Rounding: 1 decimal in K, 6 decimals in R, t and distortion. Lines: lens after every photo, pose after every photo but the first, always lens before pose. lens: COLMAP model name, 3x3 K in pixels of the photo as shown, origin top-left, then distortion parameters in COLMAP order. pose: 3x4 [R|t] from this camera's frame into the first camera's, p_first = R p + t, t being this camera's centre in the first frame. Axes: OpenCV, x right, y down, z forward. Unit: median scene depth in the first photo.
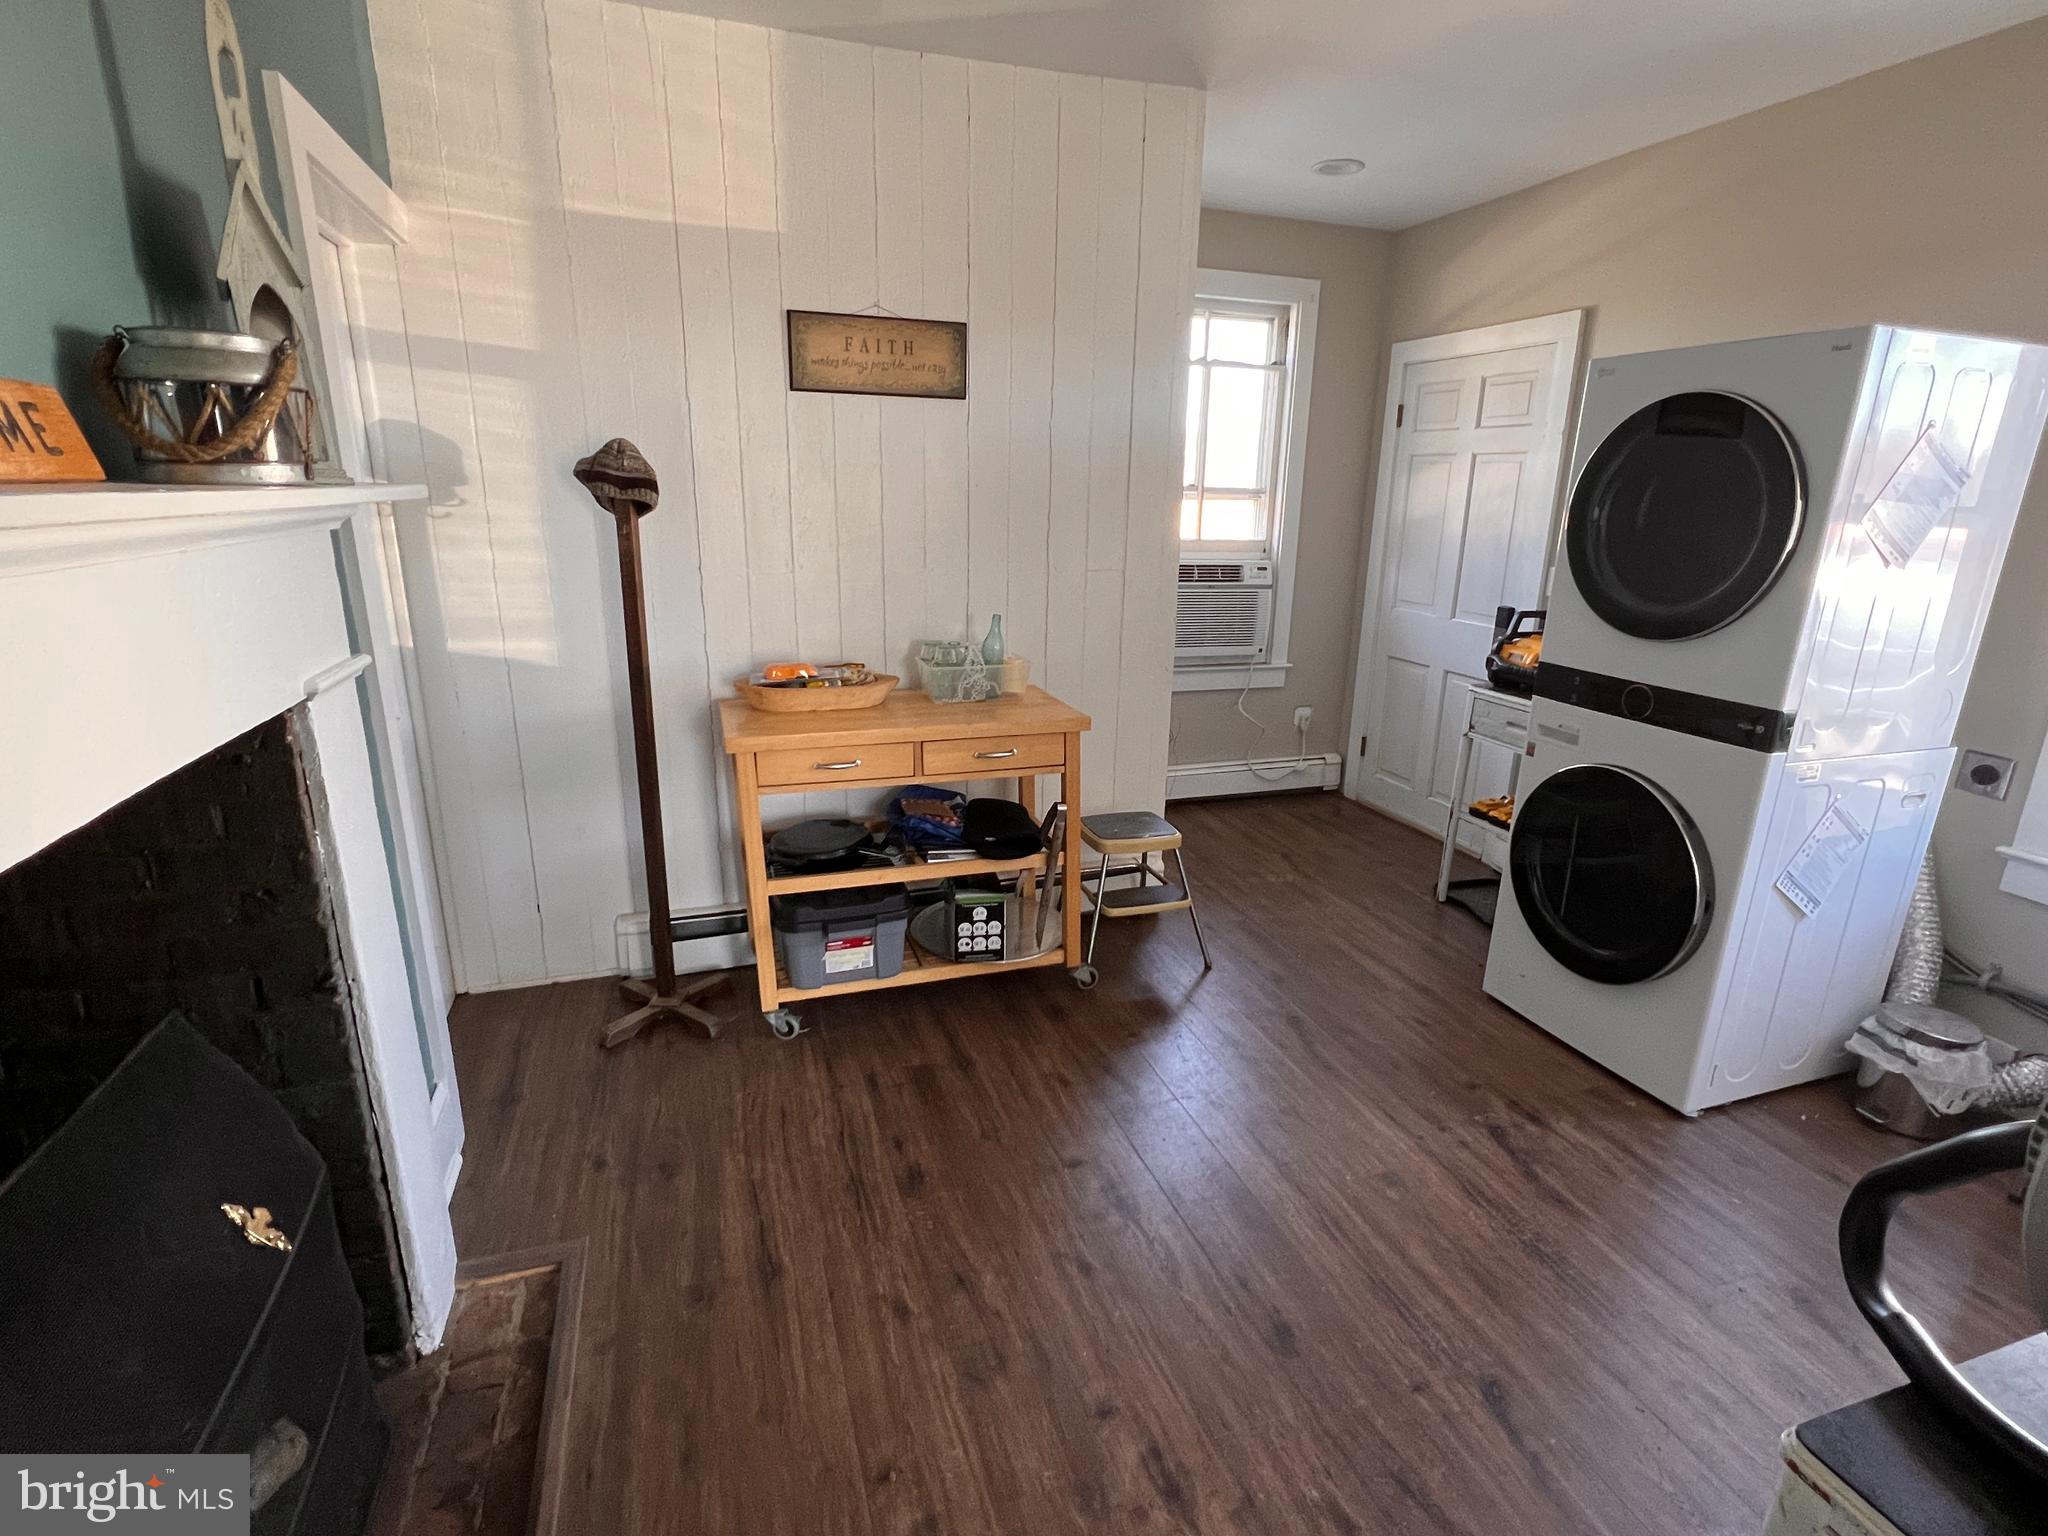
lens RADIAL K [[995.8, 0, 1024.0], [0, 995.8, 768.0], [0, 0, 1]] dist [-0.001968, 0.000393]
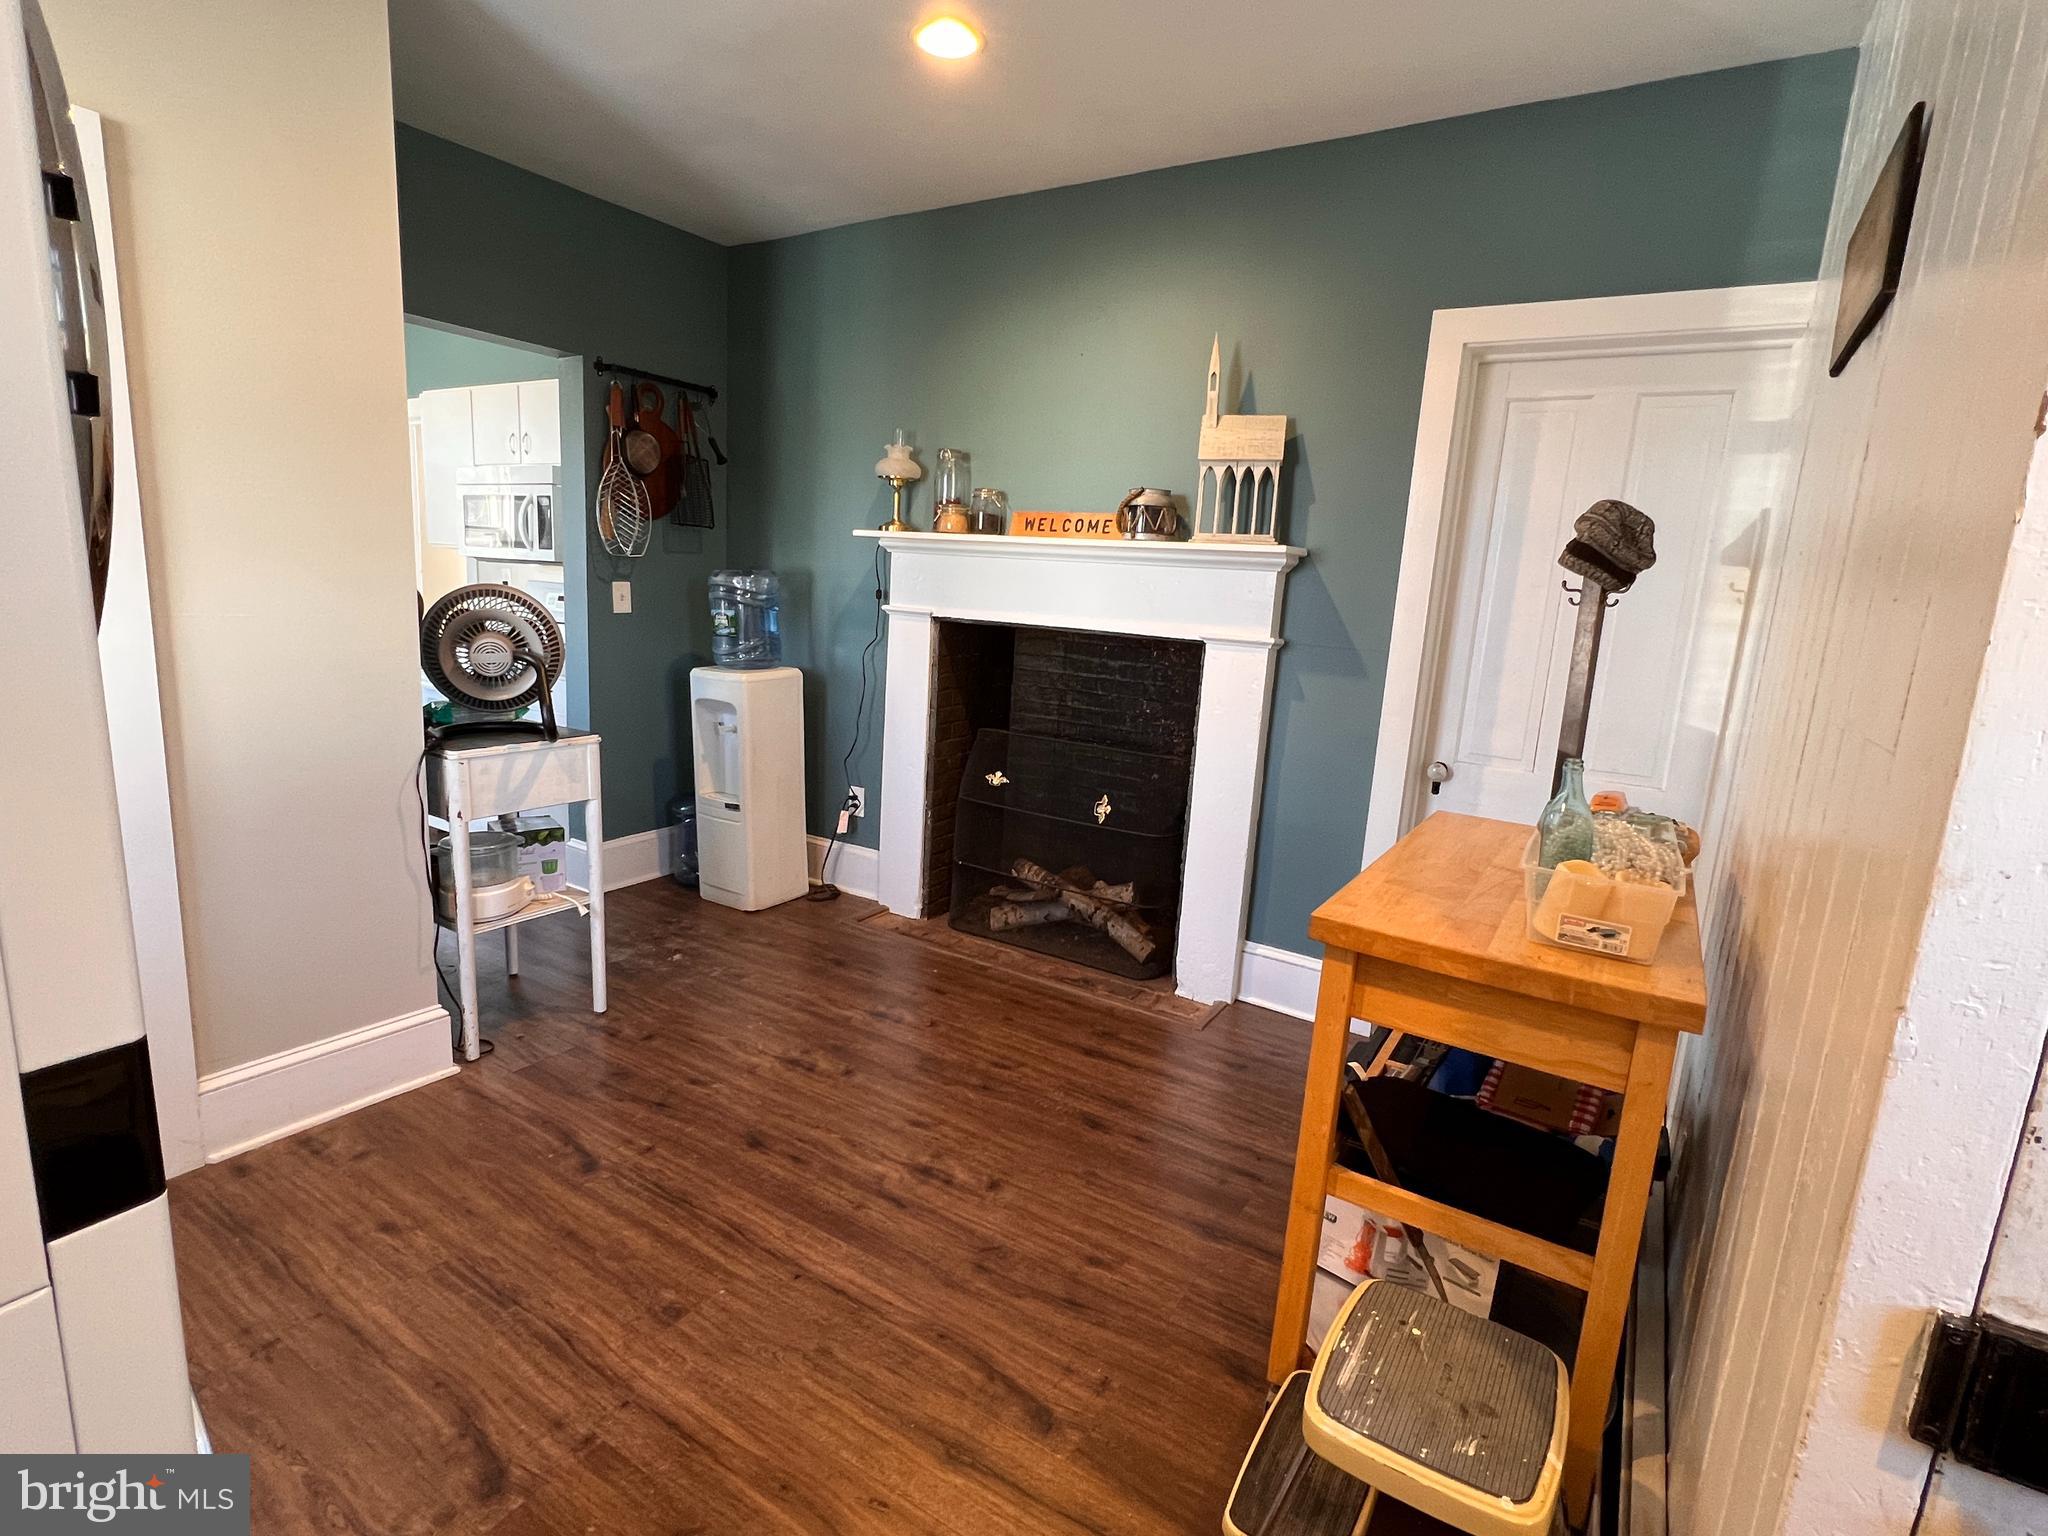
lens RADIAL K [[995.8, 0, 1024.0], [0, 995.8, 768.0], [0, 0, 1]] dist [-0.001968, 0.000393]
pose [[-0.776295, 0.051455, -0.628266, 0.676567], [-0.245582, 0.893231, 0.376601, -0.373524], [0.580564, 0.446645, -0.680774, 1.632242]]
